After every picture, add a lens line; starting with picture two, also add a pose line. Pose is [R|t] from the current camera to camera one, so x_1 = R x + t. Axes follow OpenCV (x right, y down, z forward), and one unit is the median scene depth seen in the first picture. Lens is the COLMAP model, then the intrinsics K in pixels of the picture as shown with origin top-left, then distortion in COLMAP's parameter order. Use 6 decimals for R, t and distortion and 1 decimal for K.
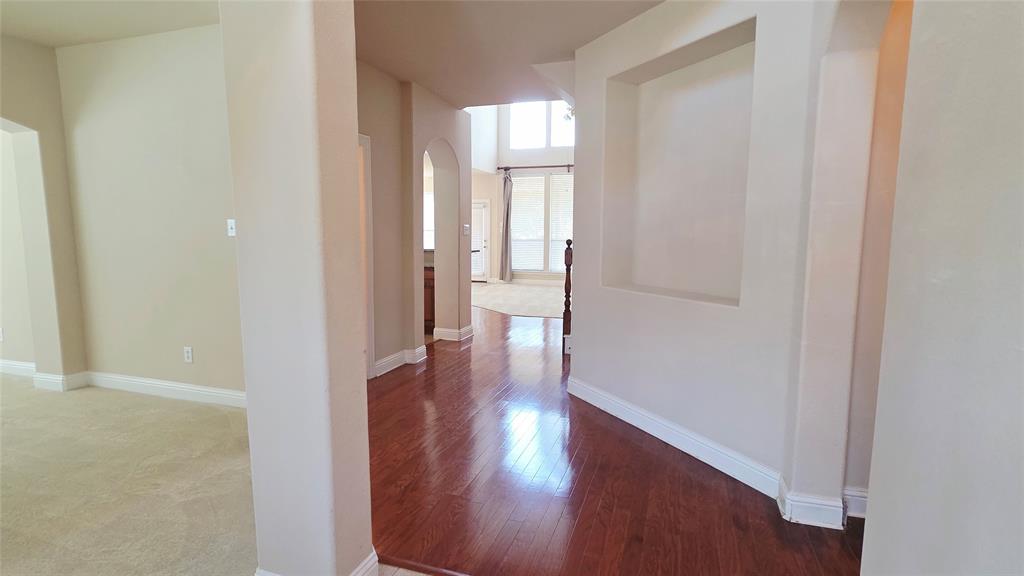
lens RADIAL K [[517.2, 0, 503.4], [0, 517.2, 293.1], [0, 0, 1]] dist [0.012107, -0.001132]
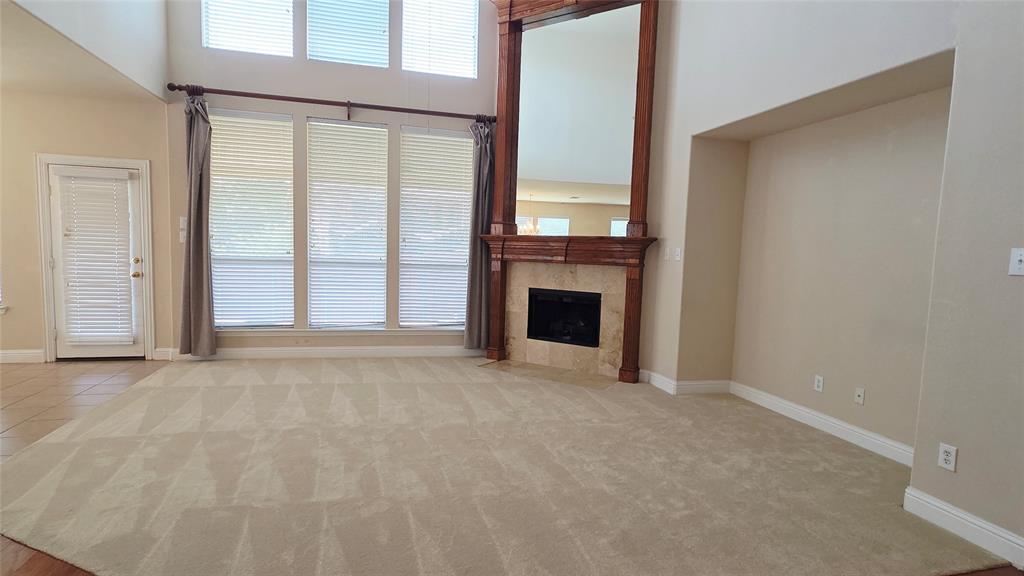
lens RADIAL K [[517.2, 0, 503.4], [0, 517.2, 293.1], [0, 0, 1]] dist [0.012107, -0.001132]
pose [[0.841088, -0.023547, 0.540385, -0.033291], [0.040382, 0.998998, -0.019321, -0.128381], [-0.539388, 0.038072, 0.841196, 1.148891]]
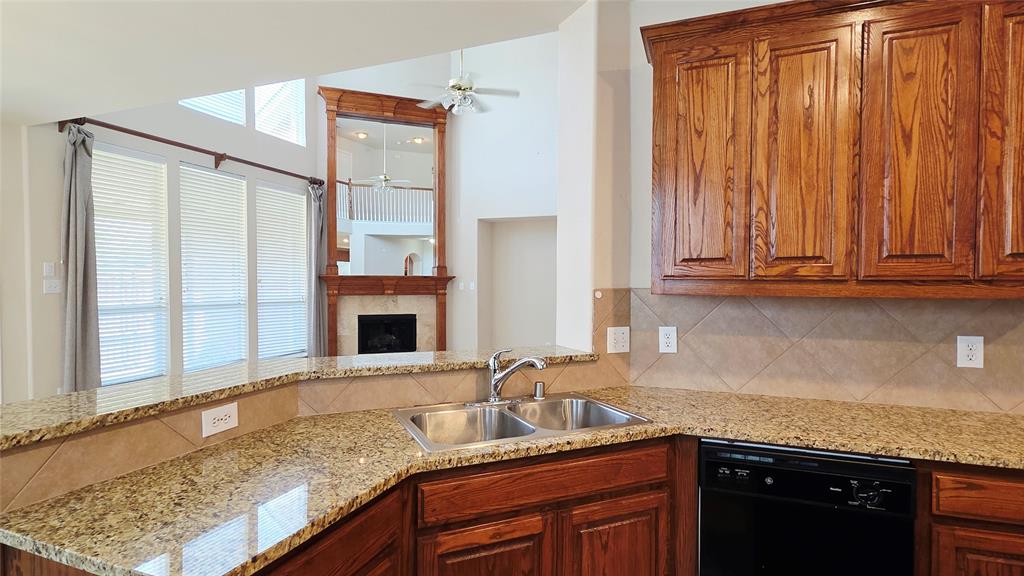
lens RADIAL K [[517.2, 0, 503.4], [0, 517.2, 293.1], [0, 0, 1]] dist [0.012107, -0.001132]
pose [[0.048679, -0.025815, 0.998481, -0.784900], [0.122803, 0.992236, 0.019667, -0.196319], [-0.991237, 0.121659, 0.051471, 1.554899]]
